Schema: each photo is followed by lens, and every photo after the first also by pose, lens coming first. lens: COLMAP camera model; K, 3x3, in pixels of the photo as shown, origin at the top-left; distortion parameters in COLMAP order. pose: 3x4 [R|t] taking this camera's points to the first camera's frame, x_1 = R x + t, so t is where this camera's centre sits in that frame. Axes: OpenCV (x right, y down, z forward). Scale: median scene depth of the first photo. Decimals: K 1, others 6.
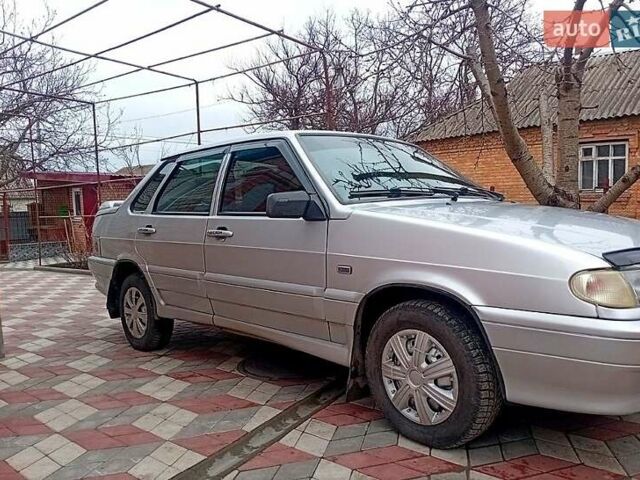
lens RADIAL K [[520.2, 0, 320.0], [0, 520.2, 240.0], [0, 0, 1]] dist [0.054955, -0.107189]
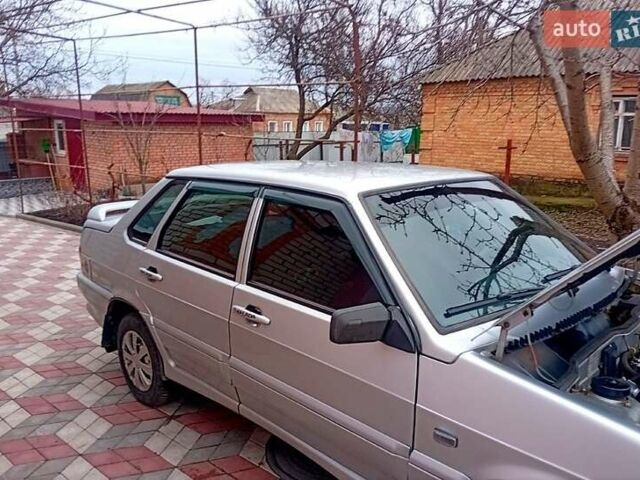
lens RADIAL K [[520.2, 0, 320.0], [0, 520.2, 240.0], [0, 0, 1]] dist [0.054955, -0.107189]
pose [[0.999397, 0.025554, 0.023514, -0.085046], [-0.028732, 0.988777, 0.146608, -0.179201], [-0.019504, -0.147196, 0.988915, 0.195304]]
